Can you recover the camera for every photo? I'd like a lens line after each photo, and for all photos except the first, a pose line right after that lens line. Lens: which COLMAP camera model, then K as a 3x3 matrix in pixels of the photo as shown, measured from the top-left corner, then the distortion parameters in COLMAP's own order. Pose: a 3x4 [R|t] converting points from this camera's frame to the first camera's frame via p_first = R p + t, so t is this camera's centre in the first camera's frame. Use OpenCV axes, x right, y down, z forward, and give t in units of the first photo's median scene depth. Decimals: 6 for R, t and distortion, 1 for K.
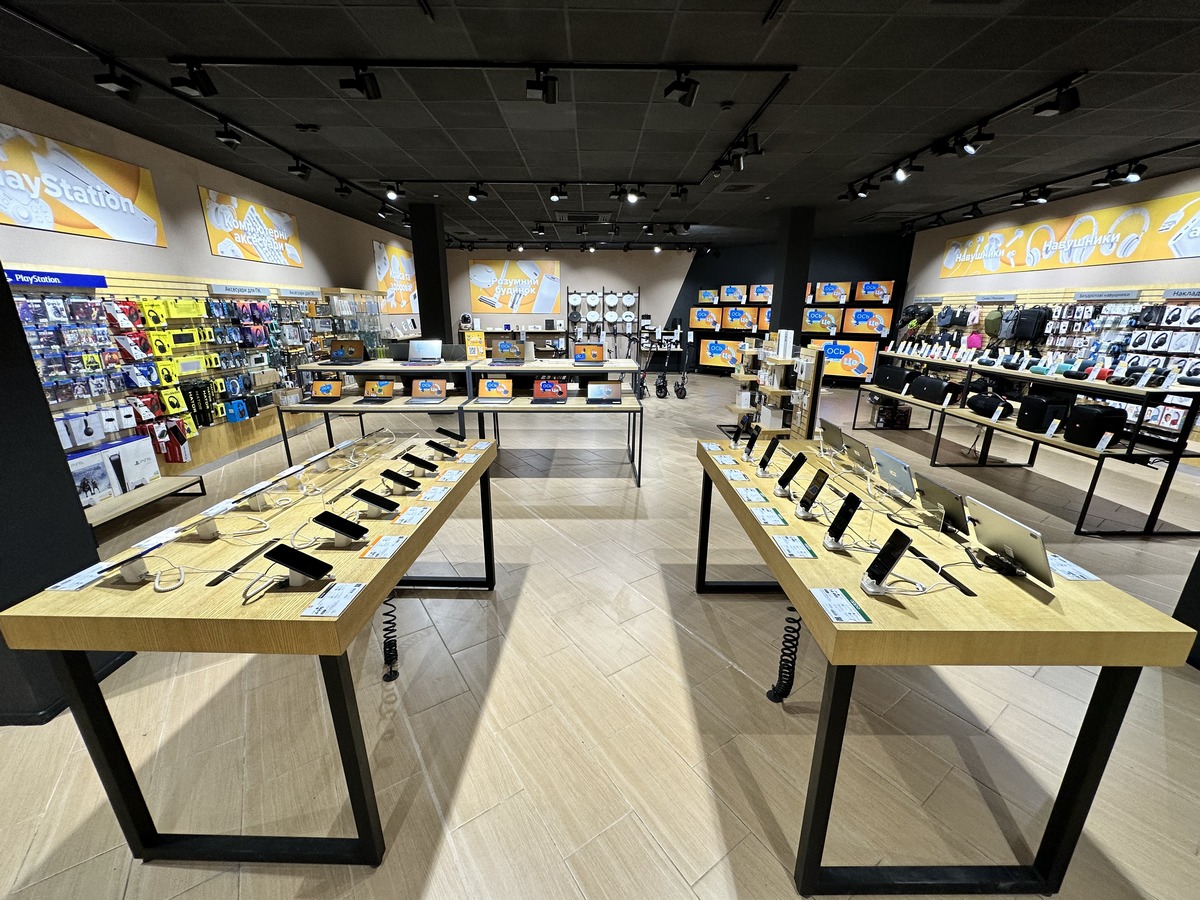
lens RADIAL K [[476.8, 0, 598.2], [0, 476.8, 451.1], [0, 0, 1]] dist [-0.002614, 0.000457]
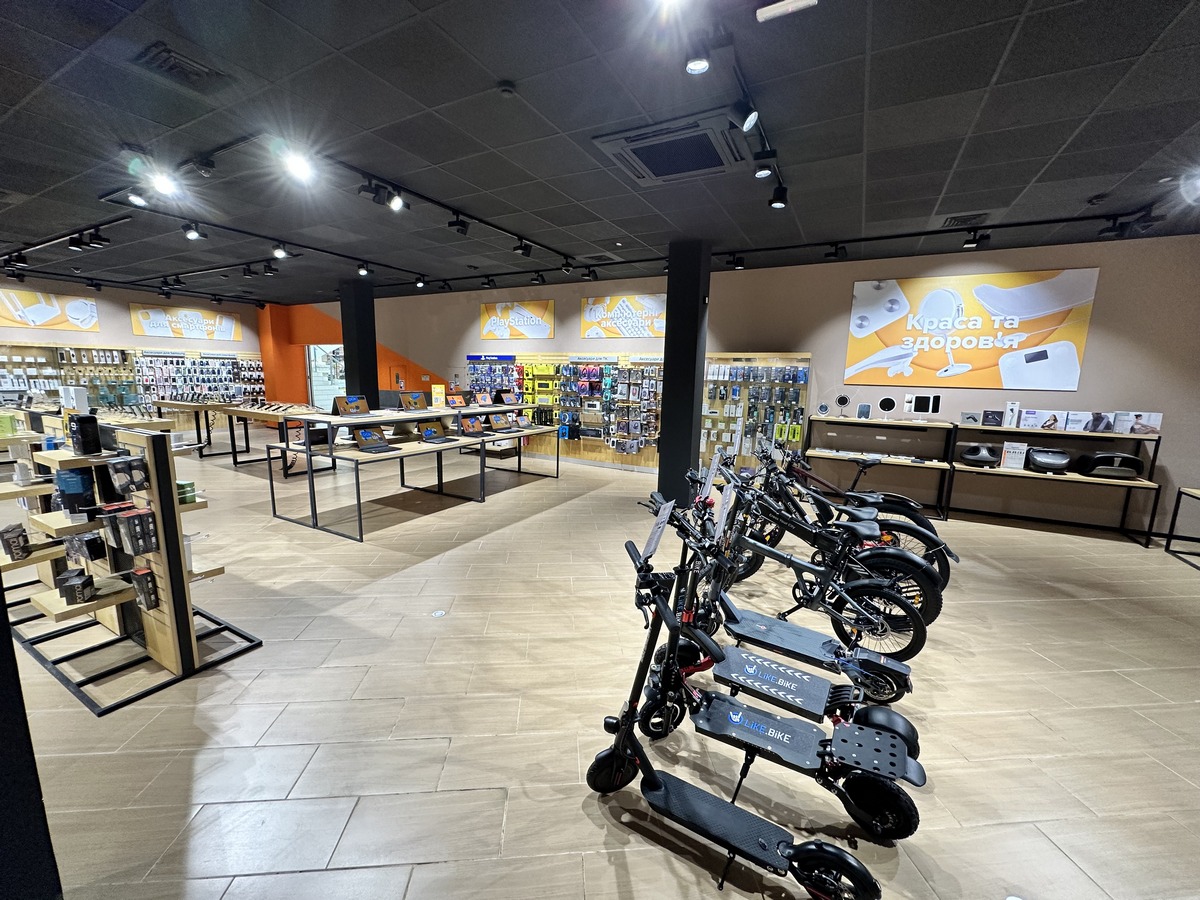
lens RADIAL K [[476.8, 0, 598.2], [0, 476.8, 451.1], [0, 0, 1]] dist [-0.002614, 0.000457]
pose [[-0.487226, 0.127505, -0.863917, 0.559031], [-0.272971, 0.917474, 0.289358, -0.504415], [0.829516, 0.376808, -0.412212, 1.720060]]
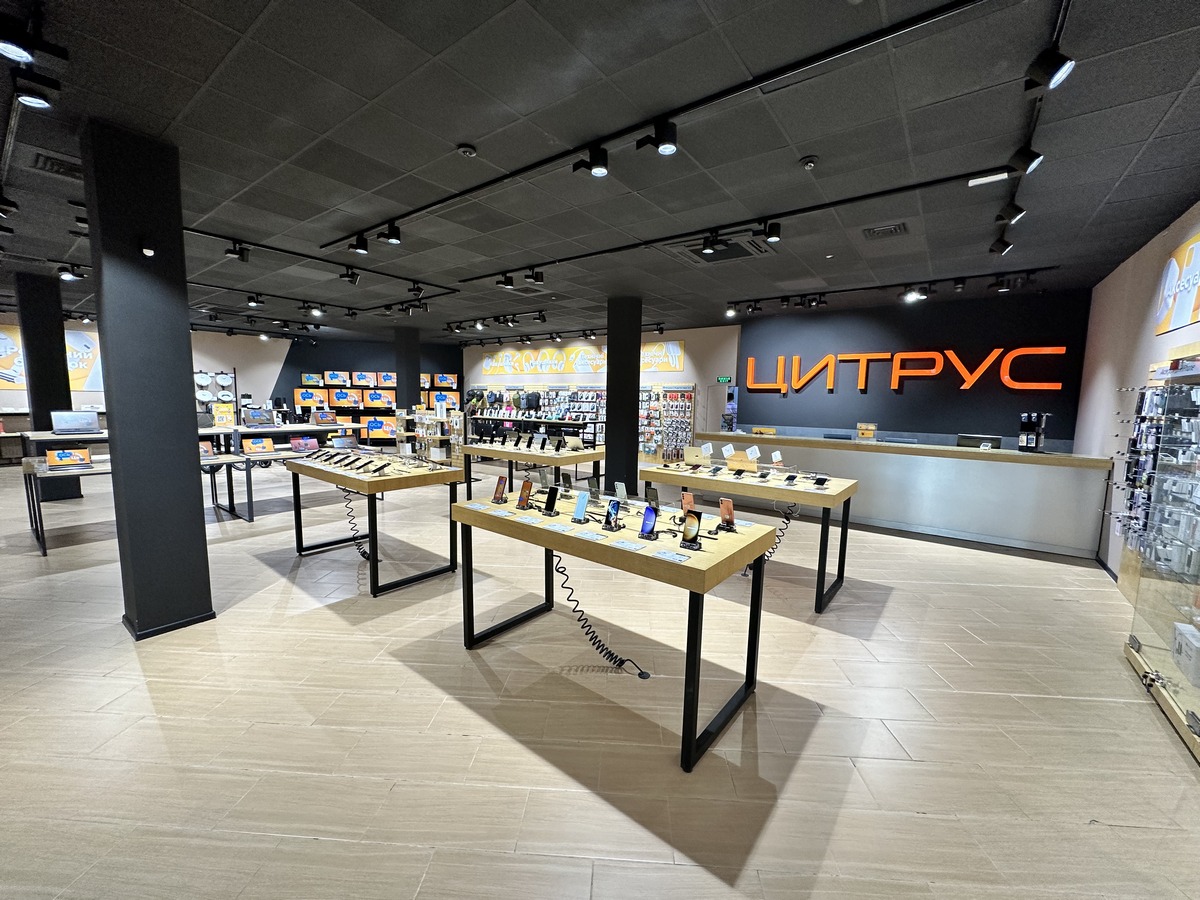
lens RADIAL K [[476.8, 0, 598.2], [0, 476.8, 451.1], [0, 0, 1]] dist [-0.002614, 0.000457]
pose [[0.611626, -0.080737, 0.787017, -0.580940], [0.211545, 0.975247, -0.064355, 0.140660], [-0.762340, 0.205851, 0.613566, -0.430809]]
